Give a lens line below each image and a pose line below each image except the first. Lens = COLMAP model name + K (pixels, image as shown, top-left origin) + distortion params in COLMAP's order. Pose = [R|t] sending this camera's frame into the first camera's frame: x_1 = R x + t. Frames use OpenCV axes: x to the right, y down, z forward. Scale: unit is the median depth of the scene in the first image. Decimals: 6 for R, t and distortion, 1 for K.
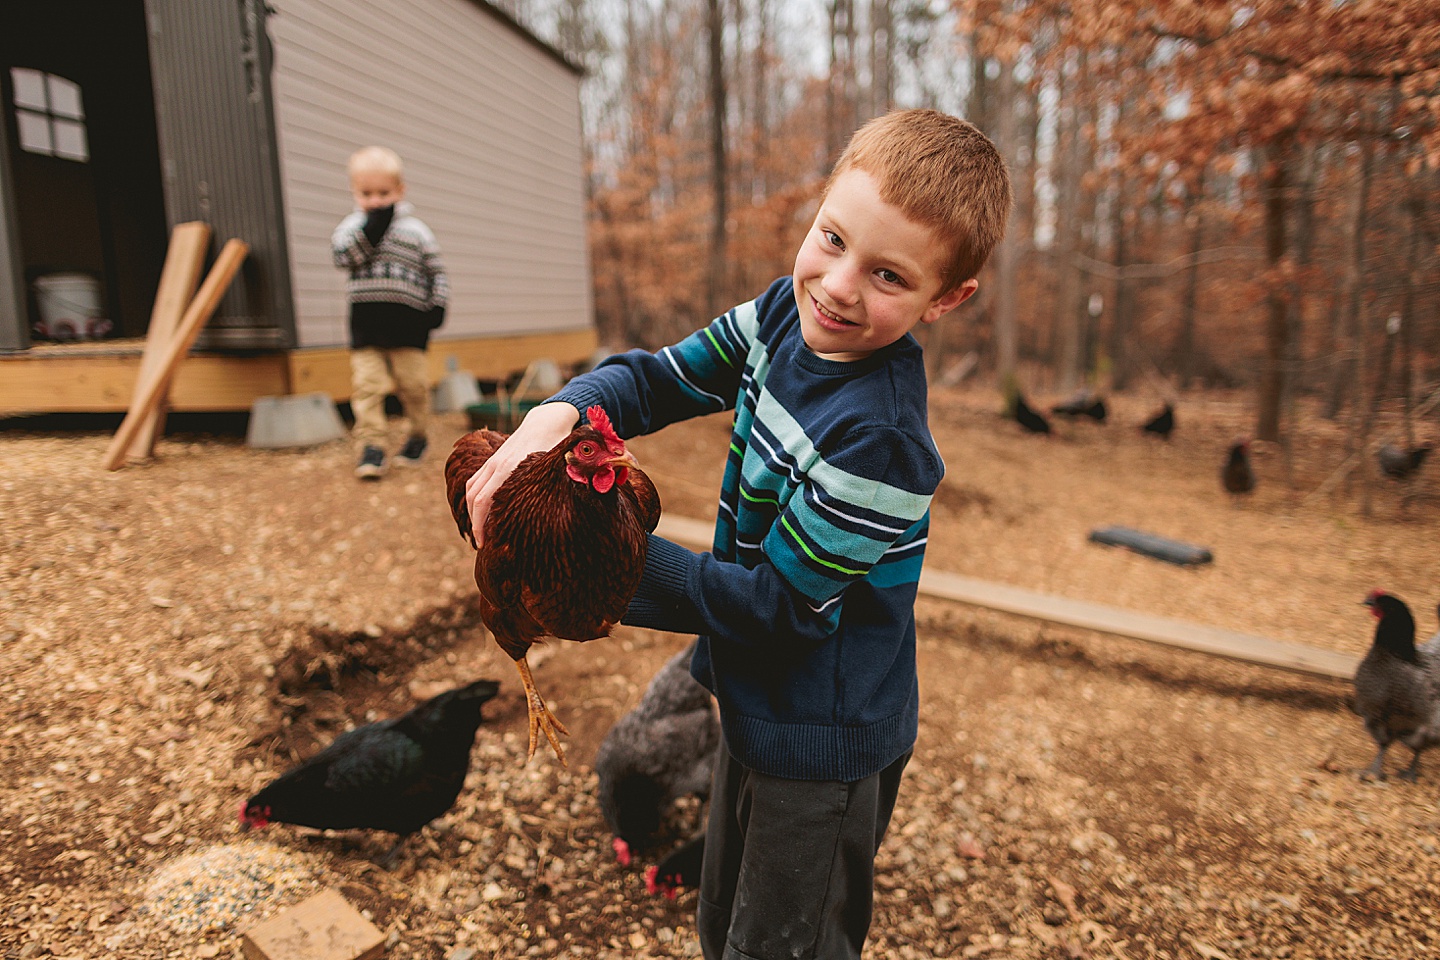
lens RADIAL K [[995.5, 0, 703.0], [0, 995.5, 477.0], [0, 0, 1]] dist [0.002486, -0.004709]
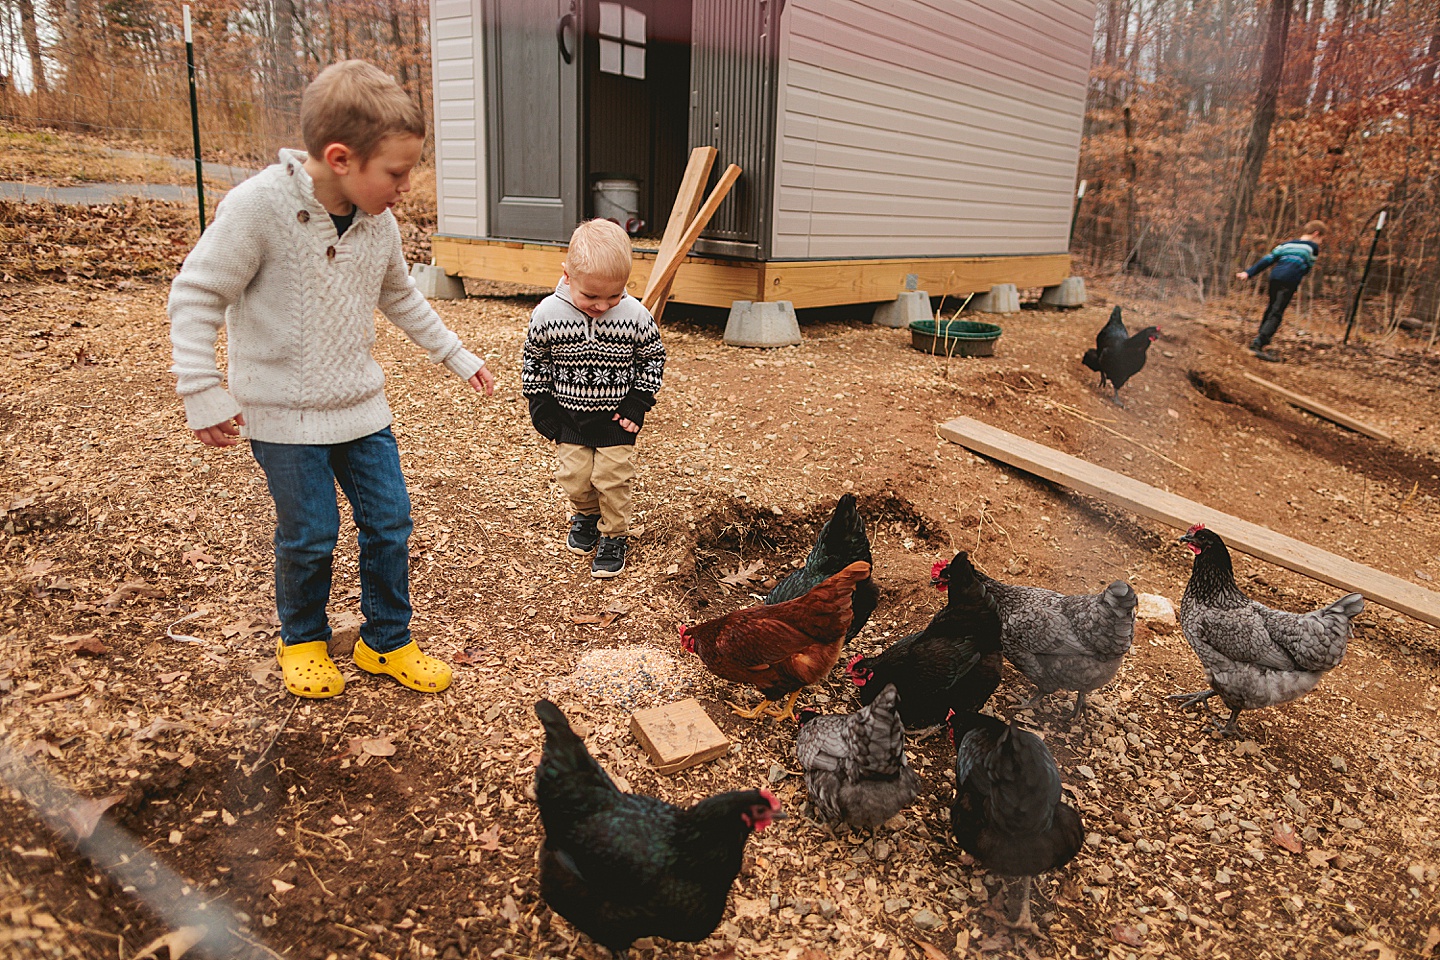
lens RADIAL K [[966.7, 0, 725.7], [0, 966.7, 484.7], [0, 0, 1]] dist [0.009111, -0.009435]
pose [[0.890509, 0.176392, -0.419381, 0.086841], [-0.131580, 0.982243, 0.133738, -0.021699], [0.435524, -0.063912, 0.897905, -0.066271]]
